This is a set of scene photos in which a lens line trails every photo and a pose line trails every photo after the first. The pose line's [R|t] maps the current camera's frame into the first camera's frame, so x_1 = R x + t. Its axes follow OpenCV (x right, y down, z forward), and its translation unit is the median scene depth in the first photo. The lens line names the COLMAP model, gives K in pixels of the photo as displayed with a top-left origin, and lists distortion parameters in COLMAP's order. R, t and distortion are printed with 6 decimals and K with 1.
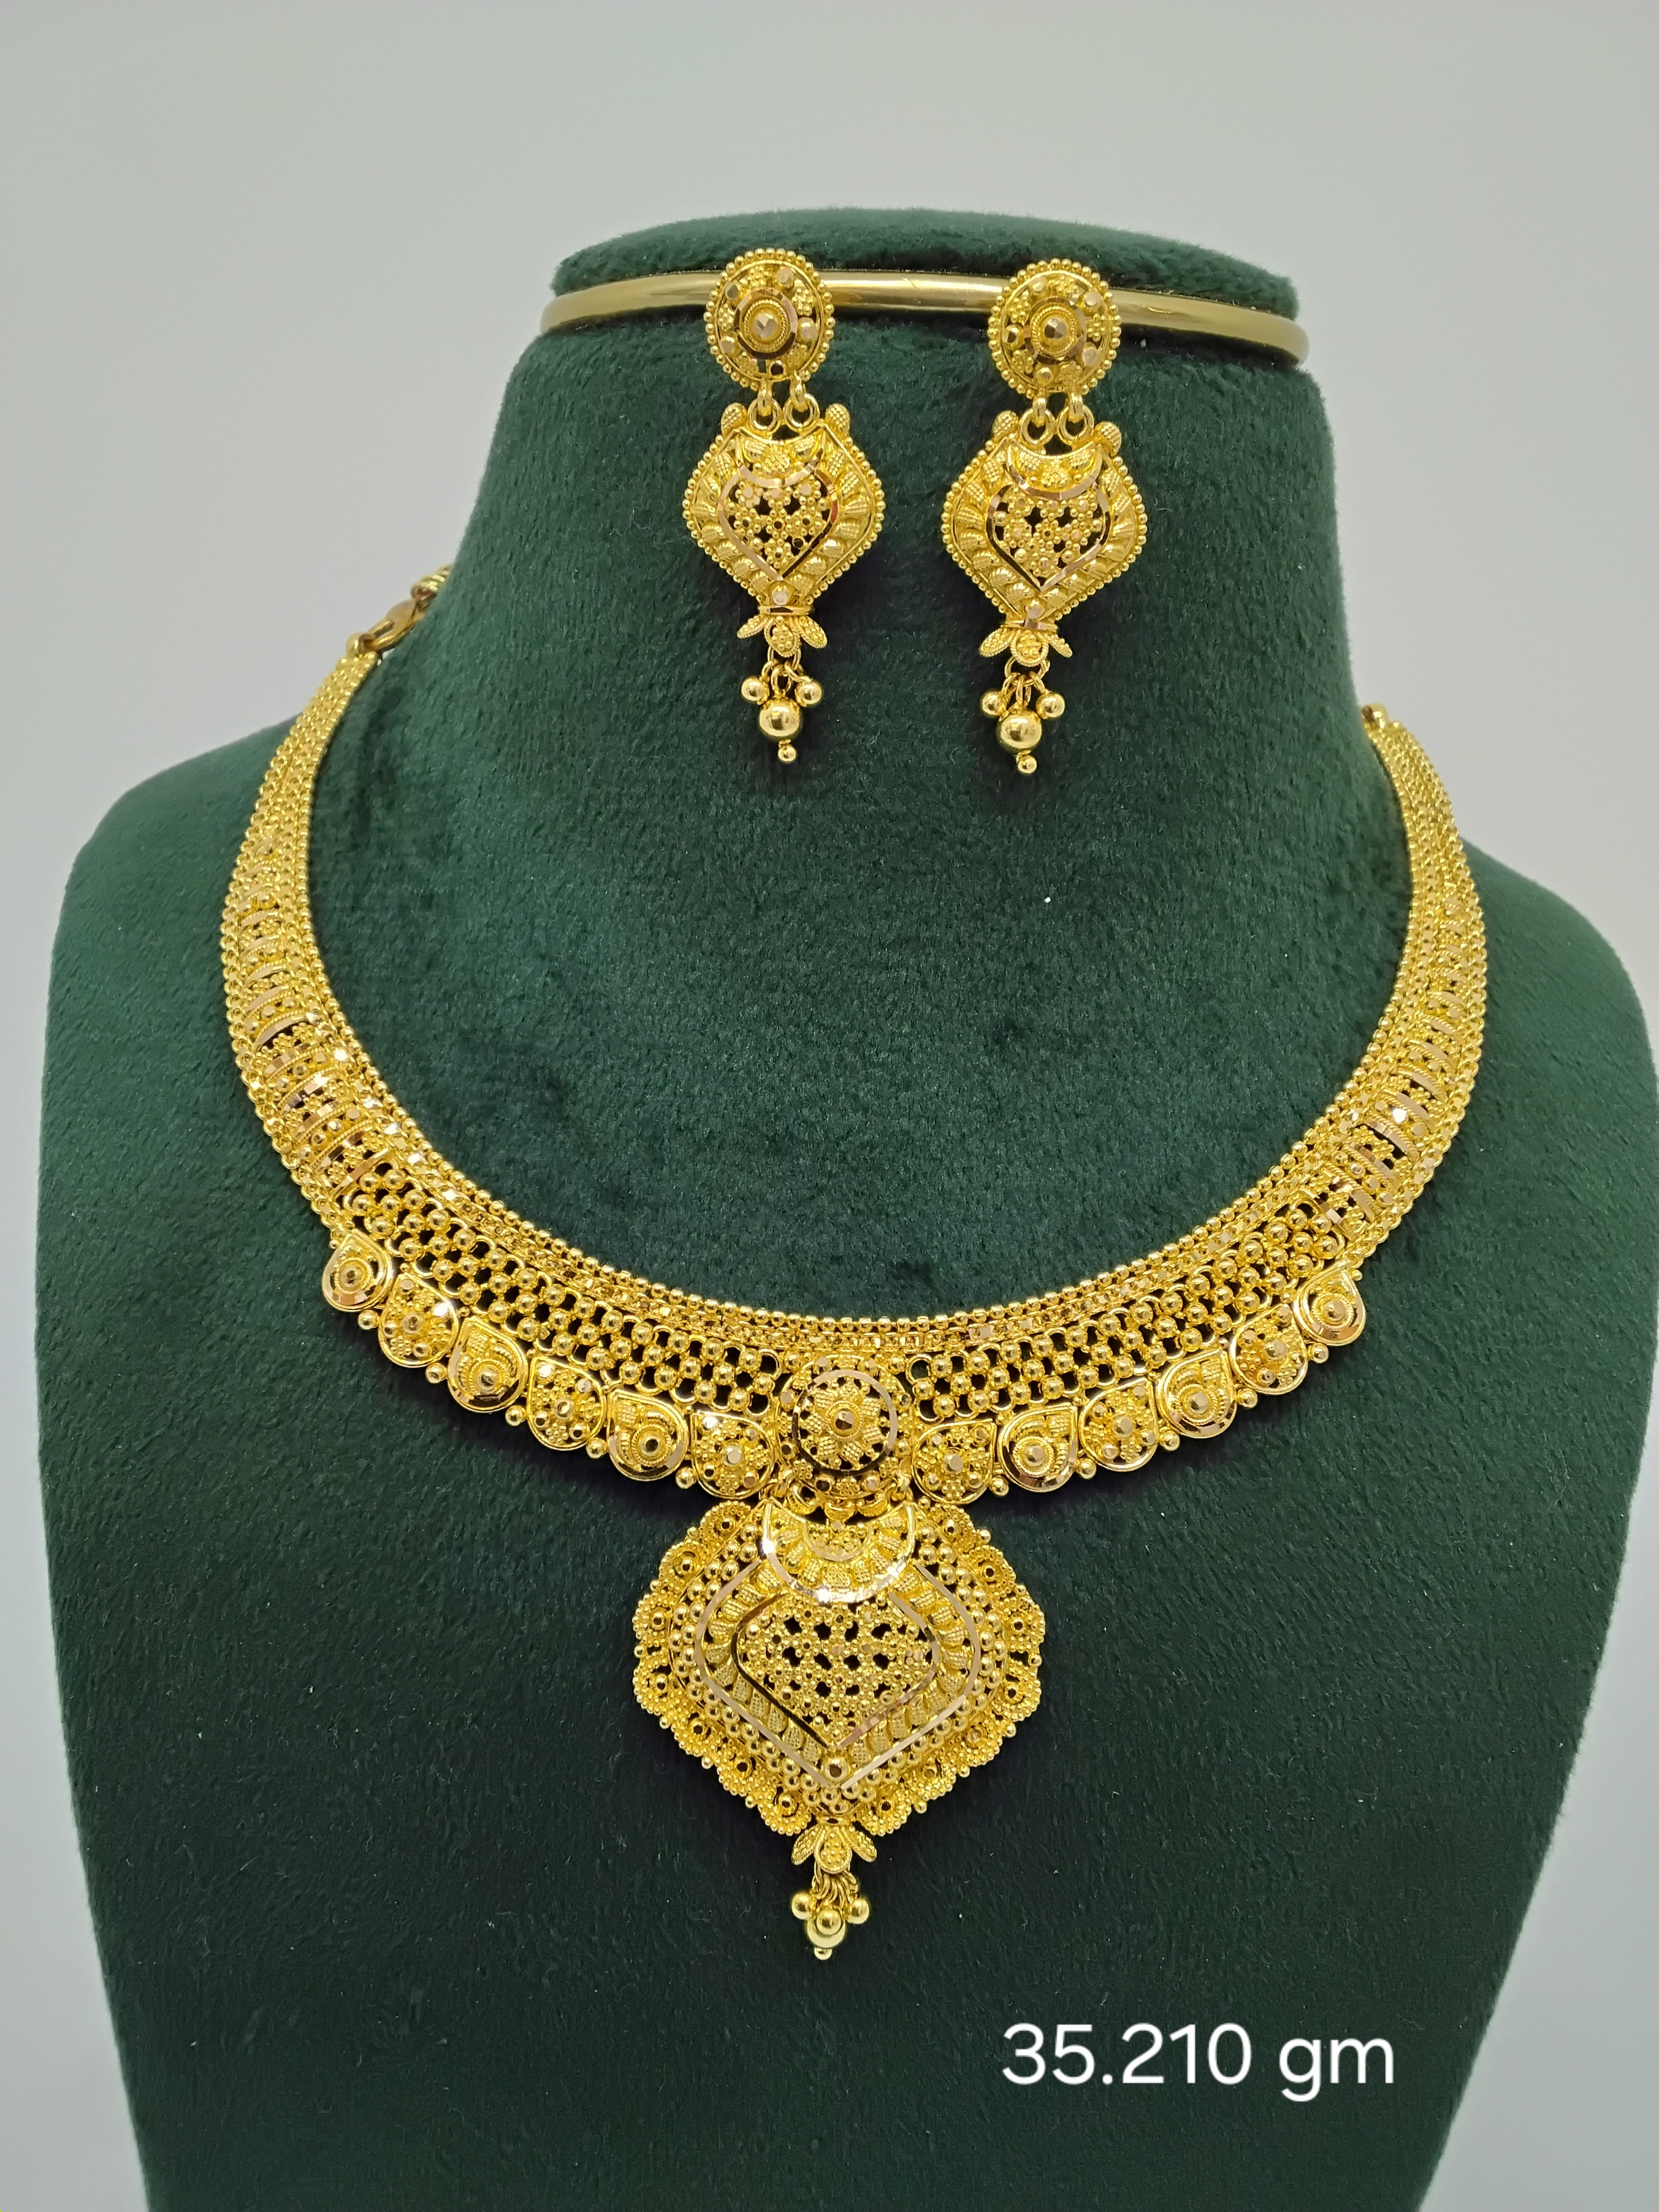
lens RADIAL K [[1765.9, 0, 805.1], [0, 1765.9, 1106.7], [0, 0, 1]] dist [0.126360, -0.204282]
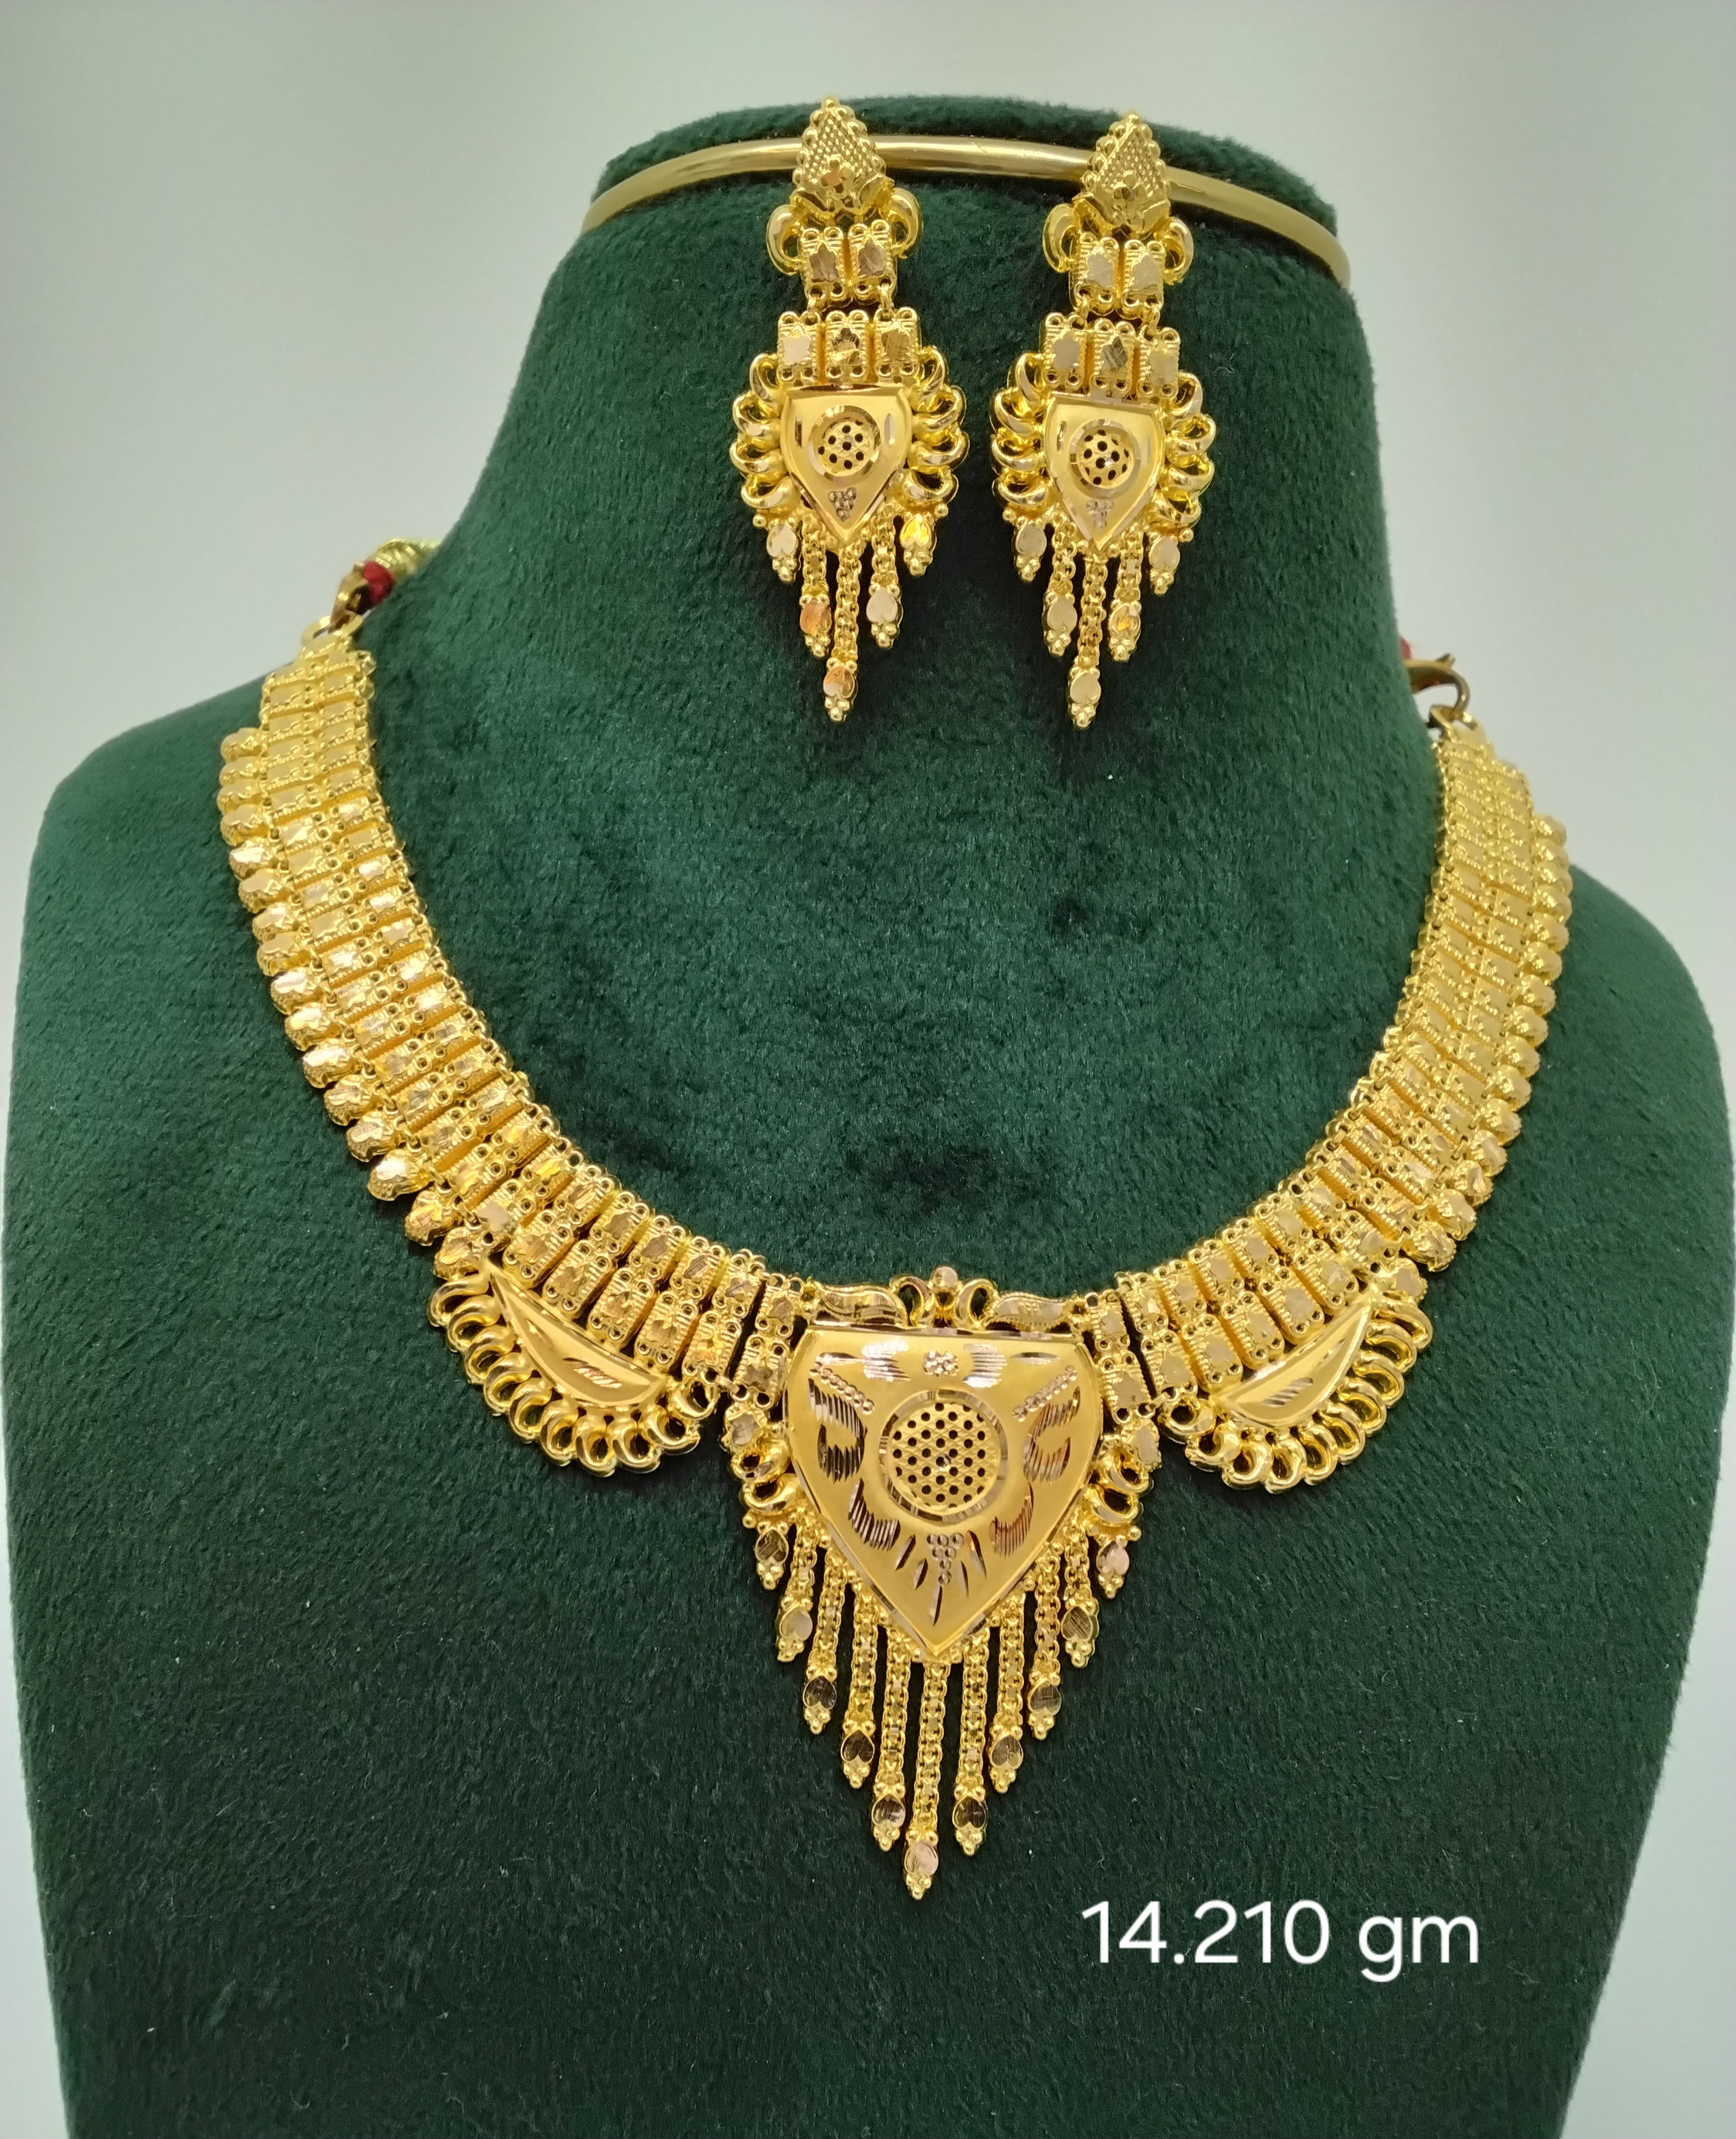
lens RADIAL K [[1851.0, 0, 839.1], [0, 1851.0, 1159.8], [0, 0, 1]] dist [0.123496, -0.199233]
pose [[0.998189, 0.012518, 0.058837, -0.066612], [-0.005710, 0.993410, -0.114475, 0.205151], [-0.059883, 0.113932, 0.991682, 0.029194]]
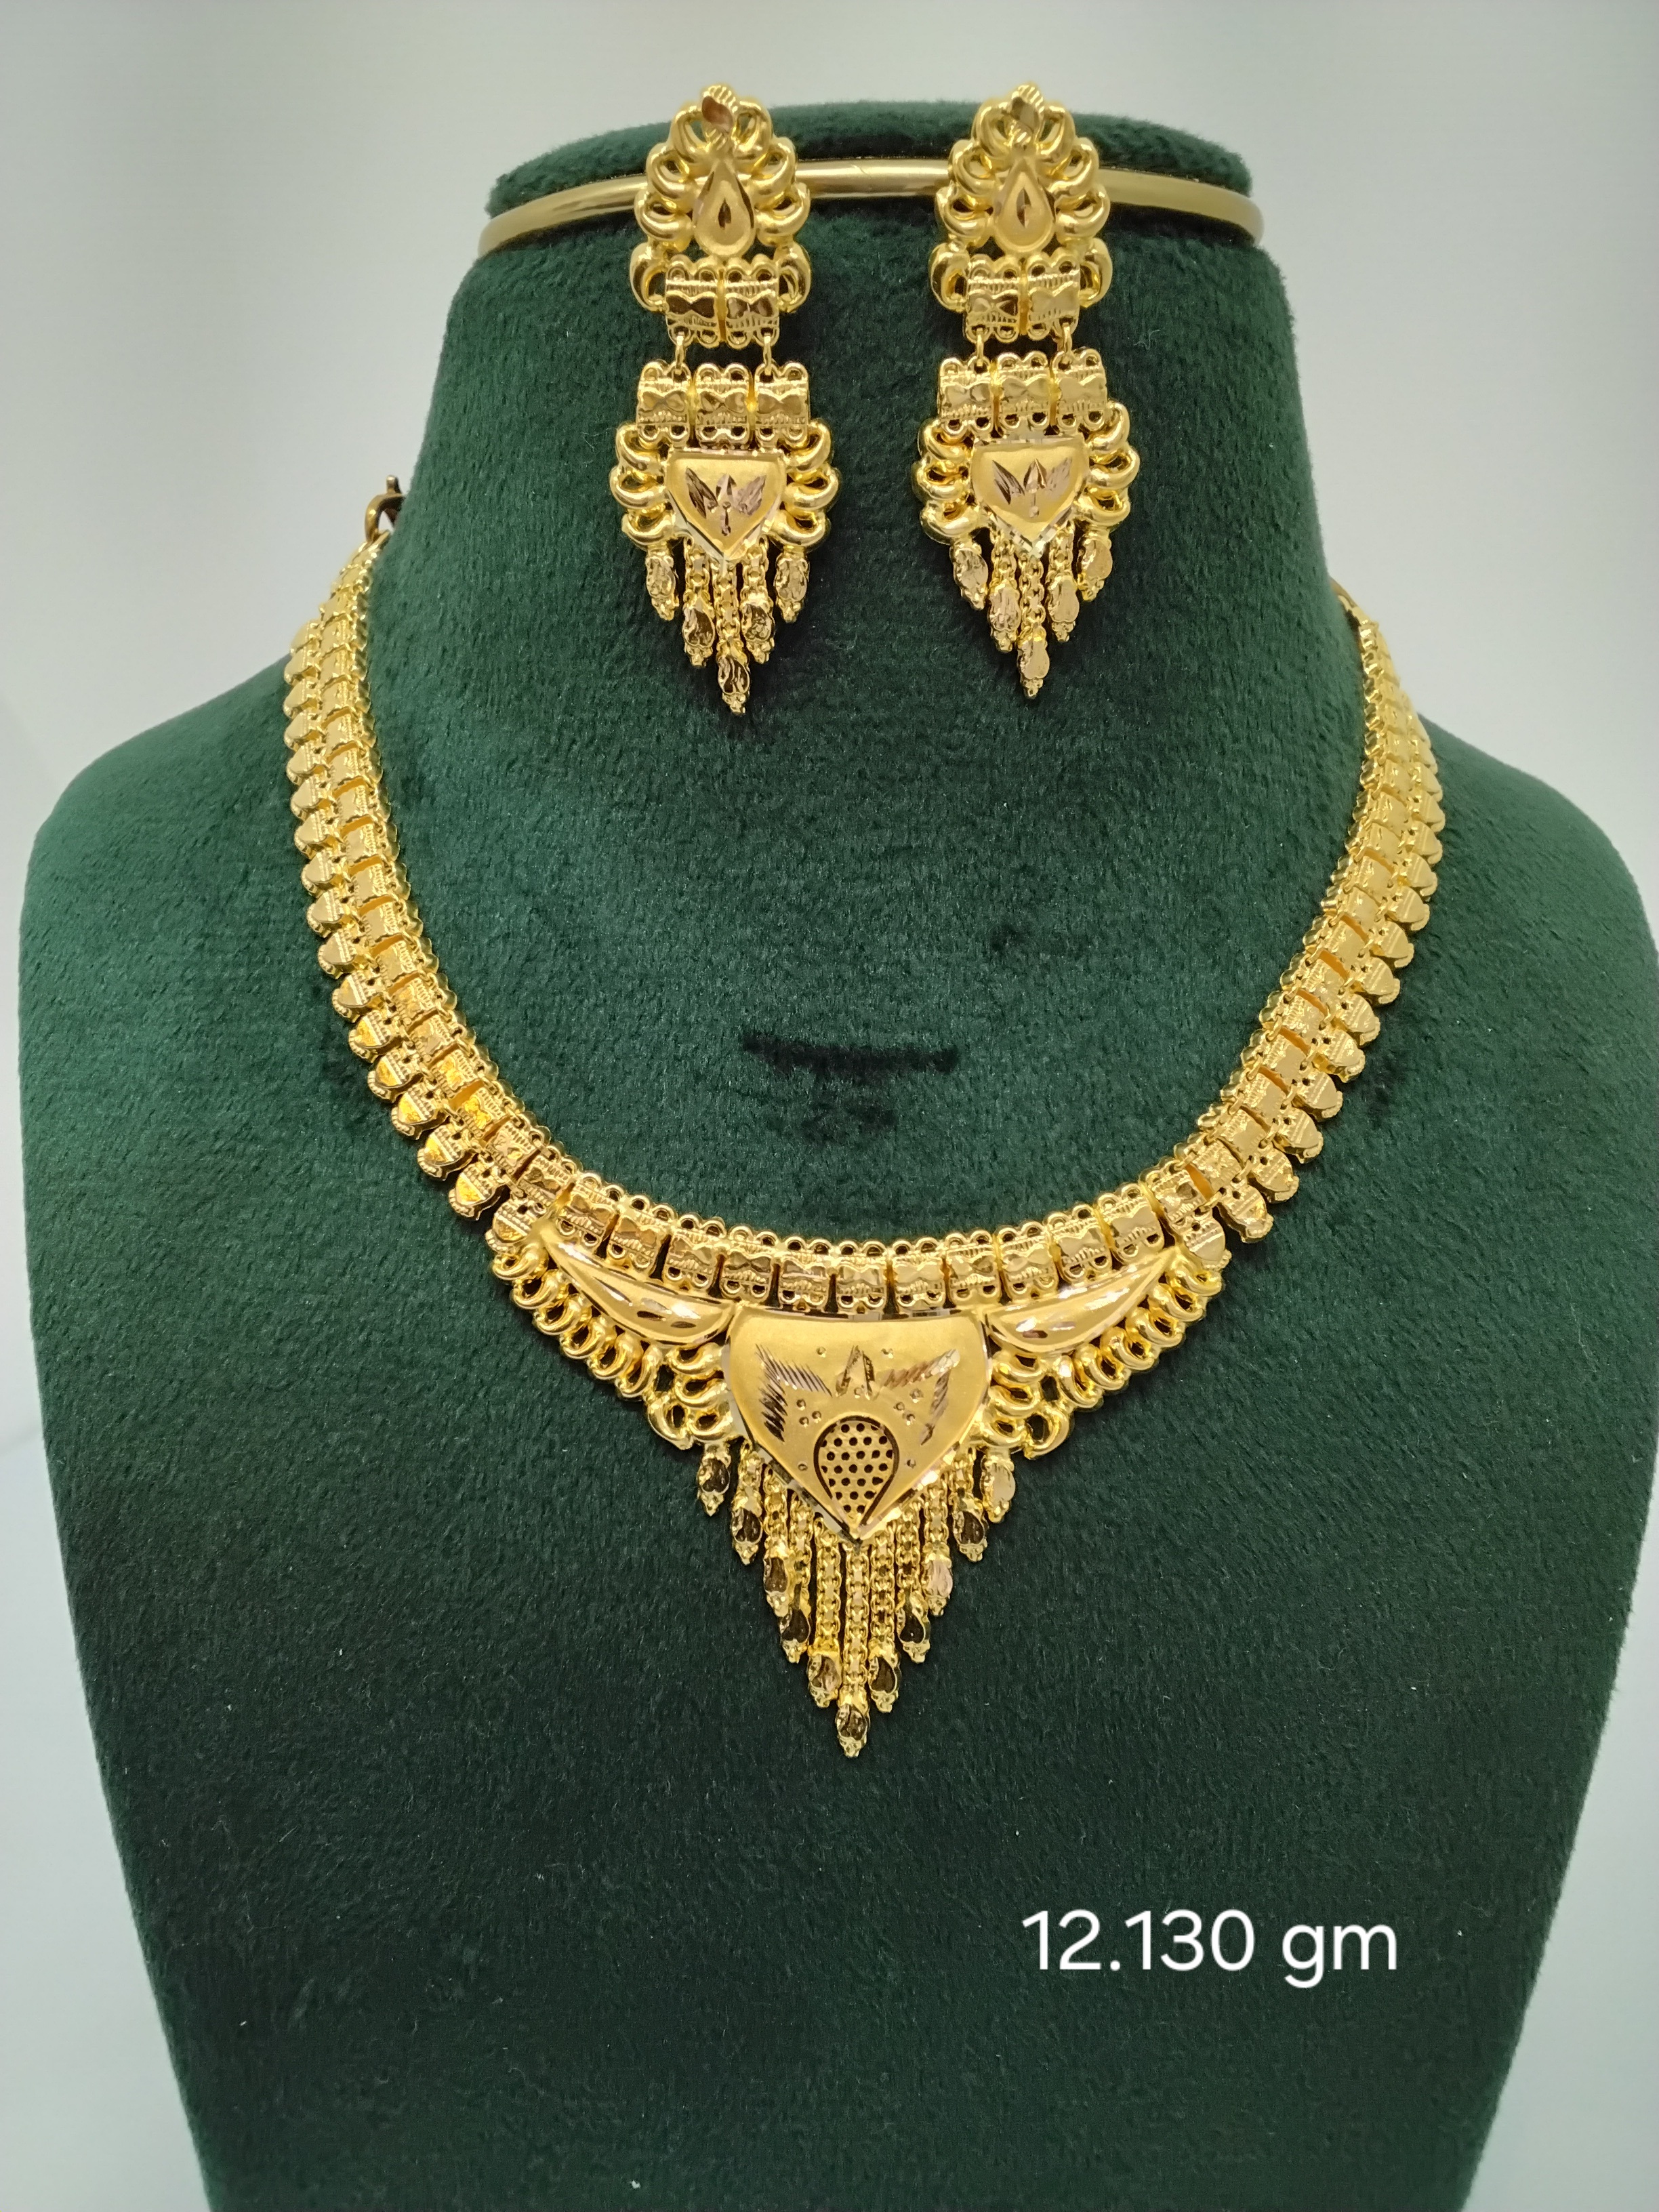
lens RADIAL K [[1765.9, 0, 805.1], [0, 1765.9, 1106.7], [0, 0, 1]] dist [0.126360, -0.204282]
pose [[0.997706, -0.065767, 0.016047, -0.018451], [0.065663, 0.997818, 0.006913, 0.037222], [-0.016467, -0.005844, 0.999847, 0.020377]]
